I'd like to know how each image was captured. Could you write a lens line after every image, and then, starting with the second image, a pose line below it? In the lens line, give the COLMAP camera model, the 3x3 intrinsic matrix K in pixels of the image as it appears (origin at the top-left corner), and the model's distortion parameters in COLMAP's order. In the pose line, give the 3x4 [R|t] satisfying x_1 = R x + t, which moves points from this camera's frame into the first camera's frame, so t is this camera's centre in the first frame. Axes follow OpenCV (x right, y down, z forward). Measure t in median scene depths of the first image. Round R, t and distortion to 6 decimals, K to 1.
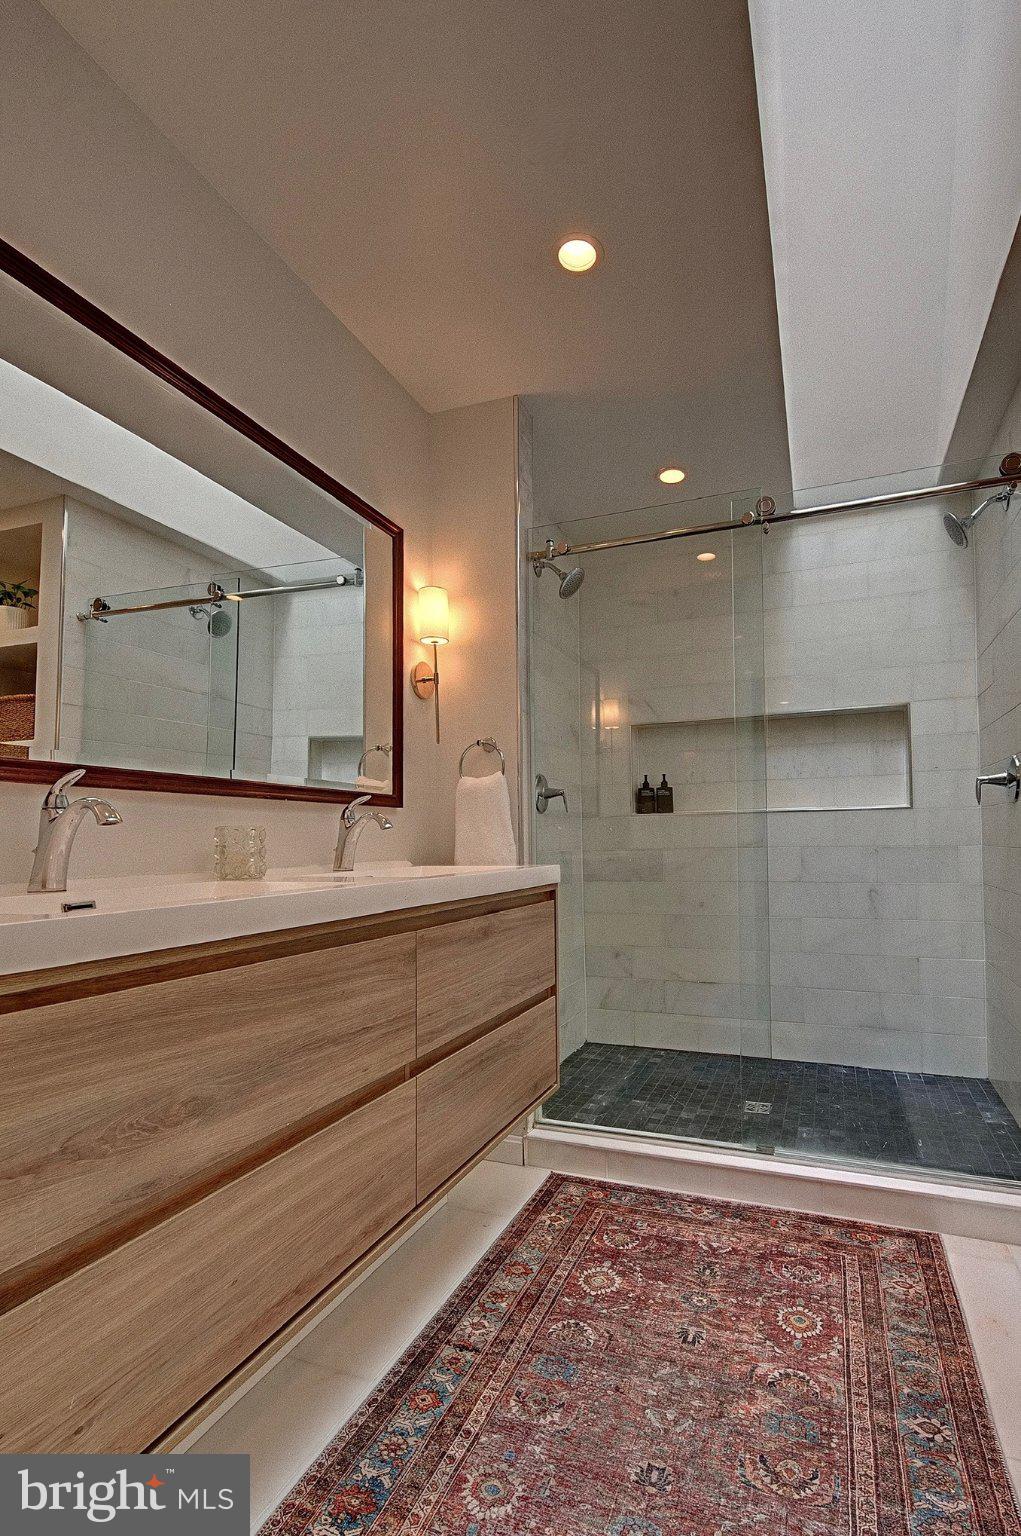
lens RADIAL K [[690.9, 0, 578.3], [0, 690.9, 826.9], [0, 0, 1]] dist [0.012385, 0.000807]
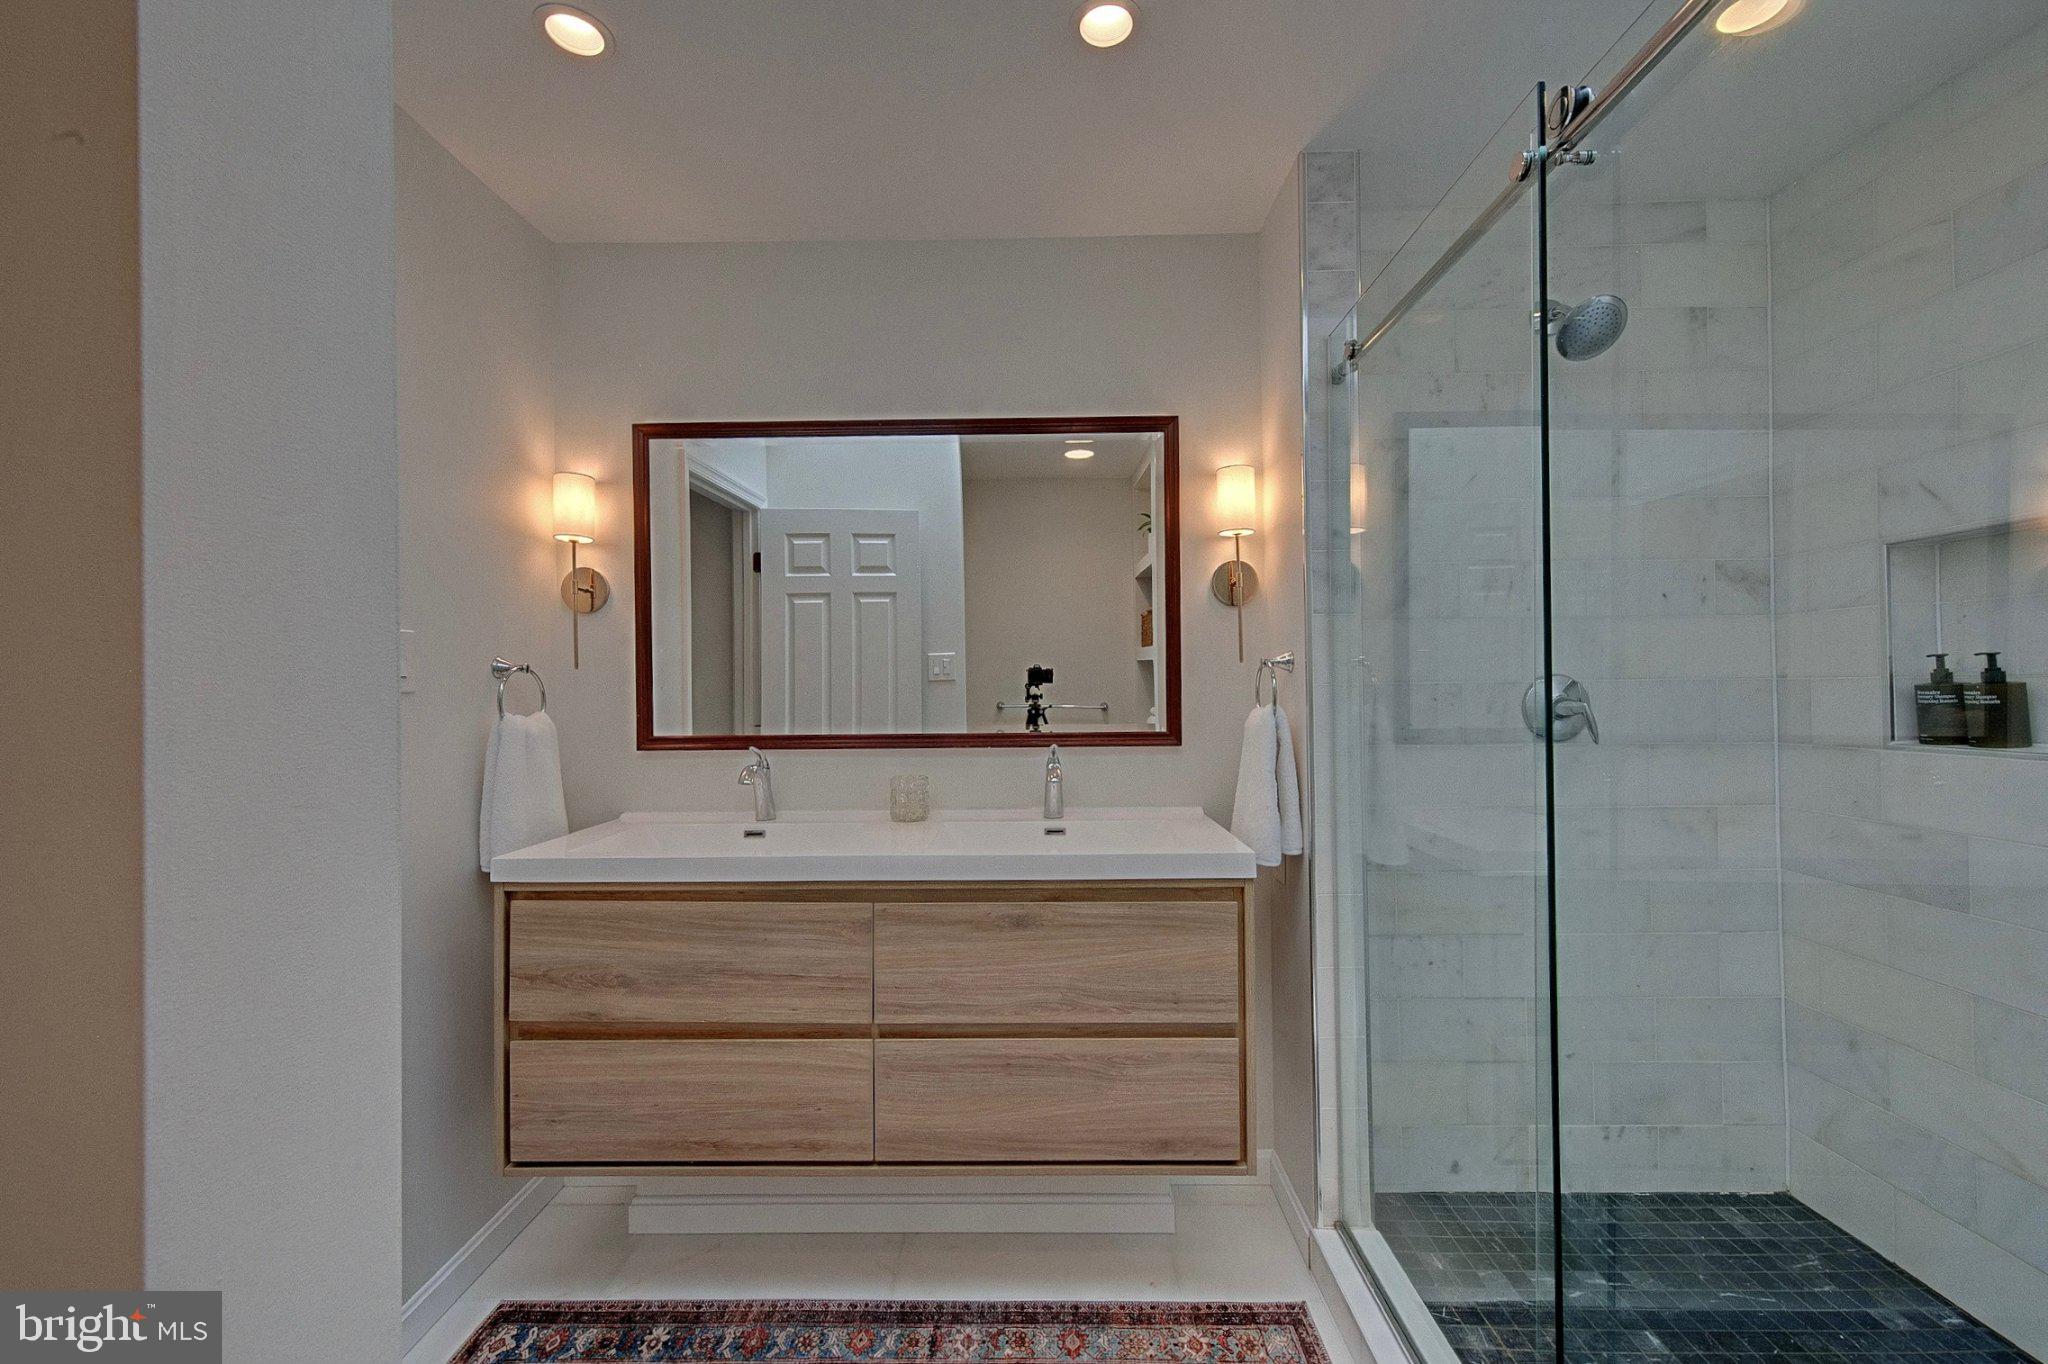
lens RADIAL K [[791.9, 0, 1043.1], [0, 791.9, 687.4], [0, 0, 1]] dist [0.004066, -0.000432]
pose [[0.343039, 0.001193, -0.939320, 0.461749], [0.018633, 0.999794, 0.008075, -0.085757], [0.939136, -0.020272, 0.342946, 0.389582]]
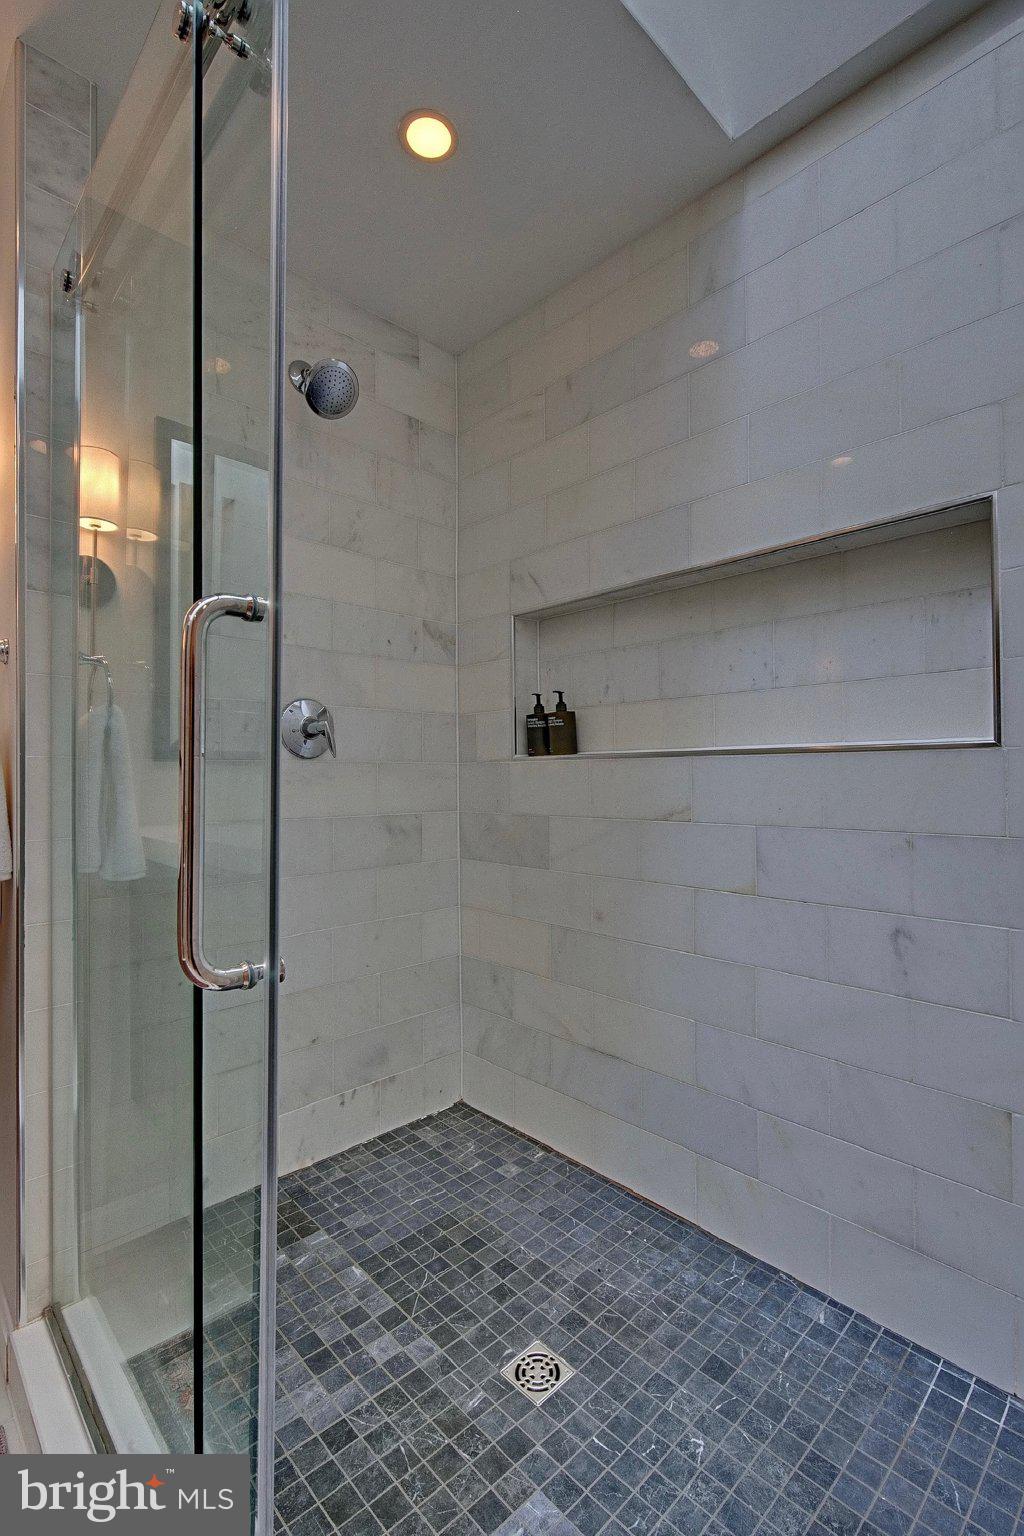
lens RADIAL K [[698.2, 0, 498.7], [0, 698.2, 763.1], [0, 0, 1]] dist [-0.003058, -0.000268]
pose [[0.894290, 0.001055, -0.447487, 0.431887], [0.002559, 0.999969, 0.007472, -0.021900], [0.447481, -0.007827, 0.894259, 0.534015]]
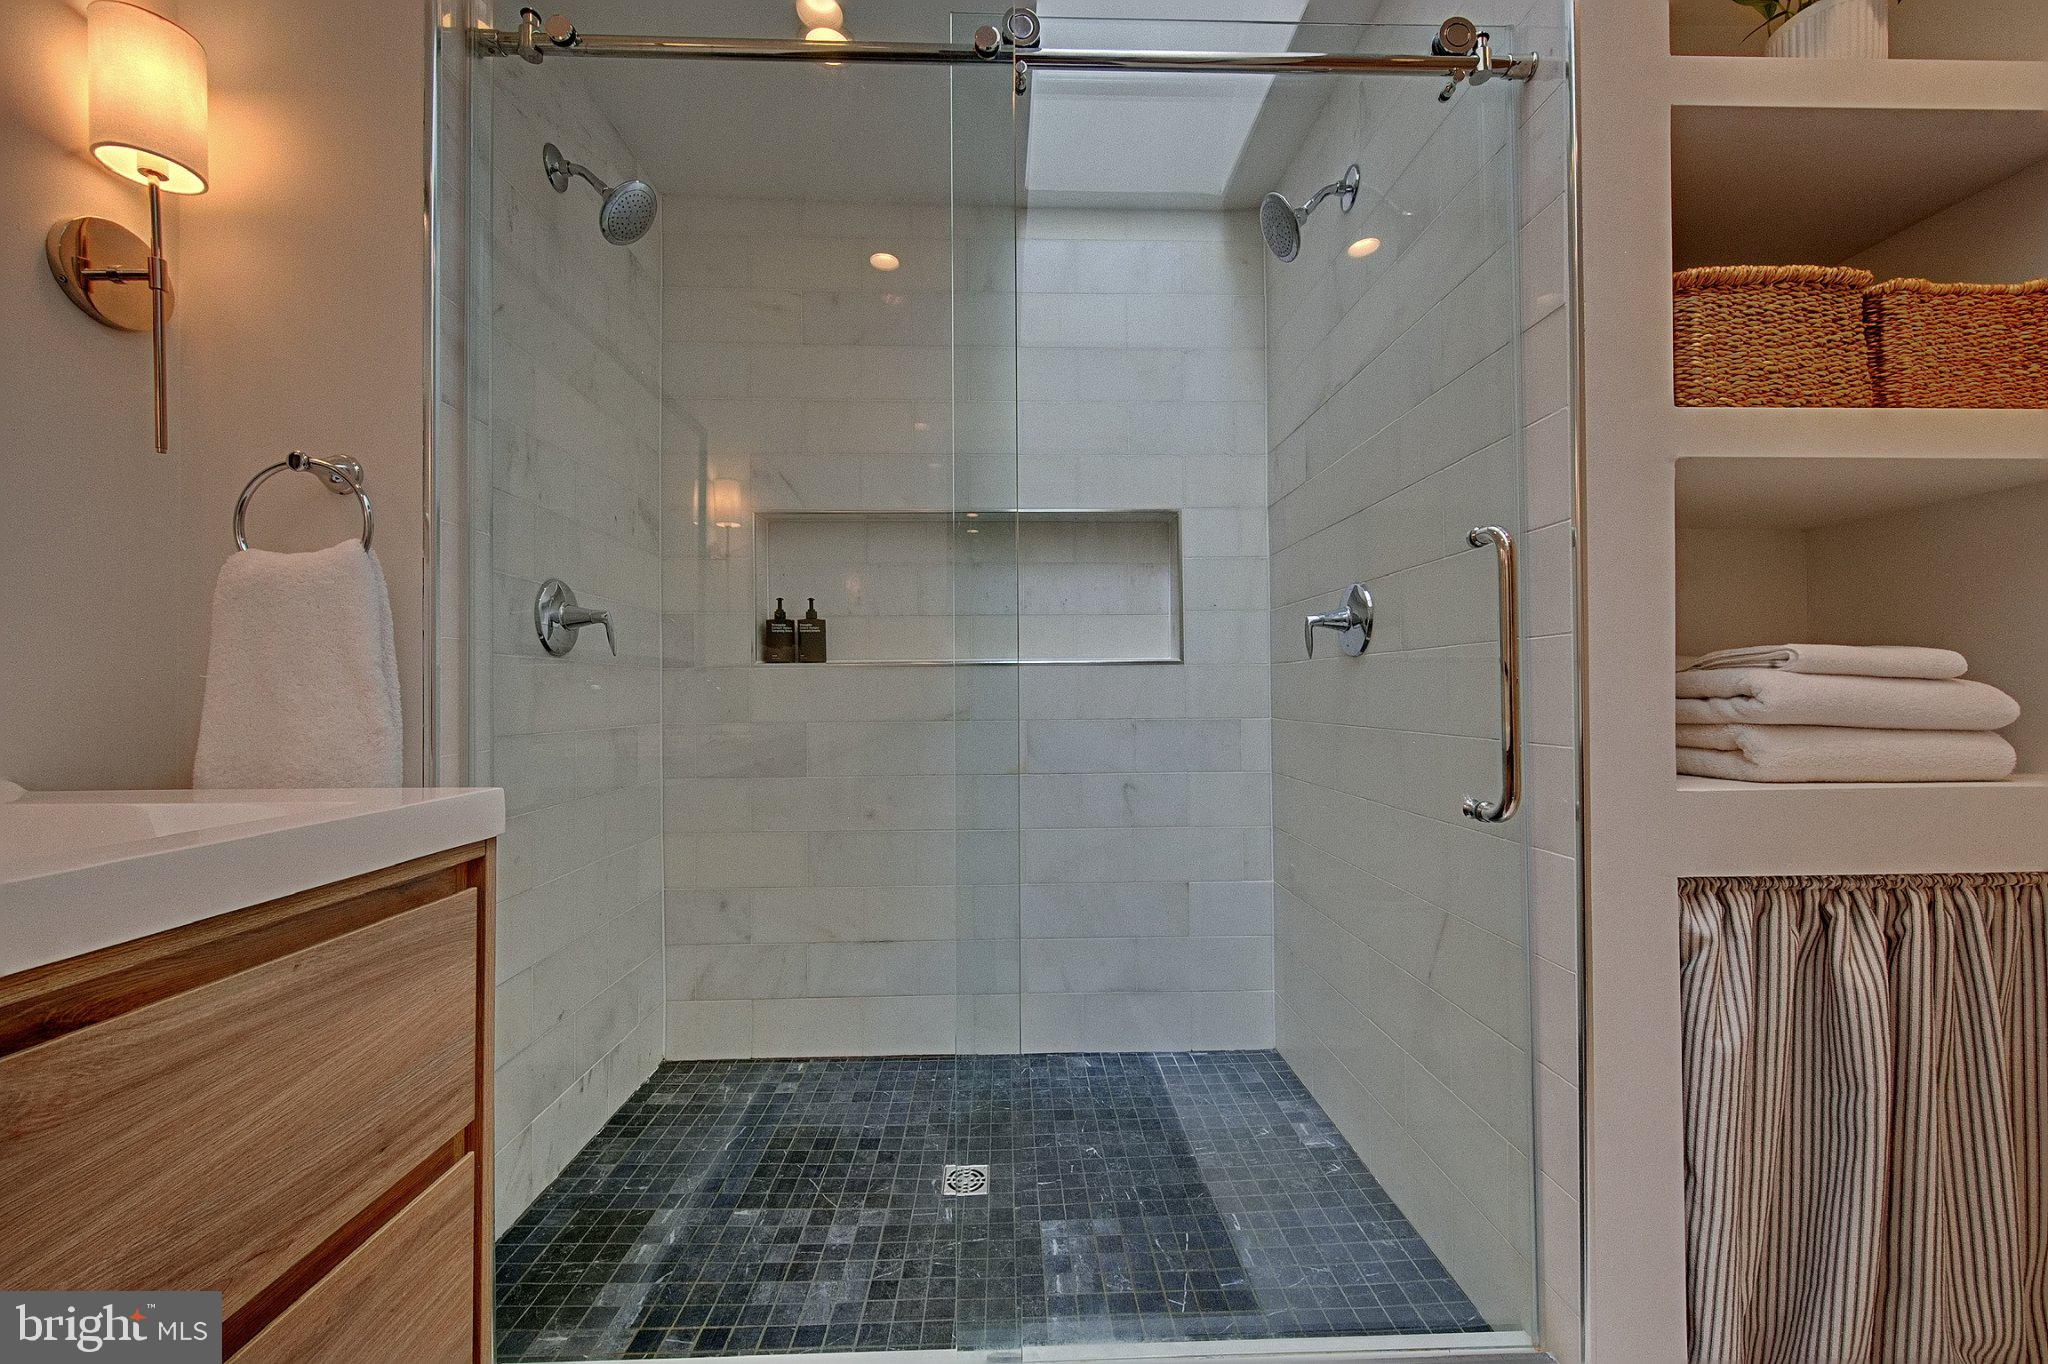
lens RADIAL K [[791.9, 0, 1029.9], [0, 791.9, 681.6], [0, 0, 1]] dist [0.004066, -0.000432]
pose [[0.928122, 0.013689, 0.372024, 0.055955], [-0.013047, 0.999906, -0.004245, -0.003715], [-0.372047, -0.000914, 0.928213, 0.357021]]
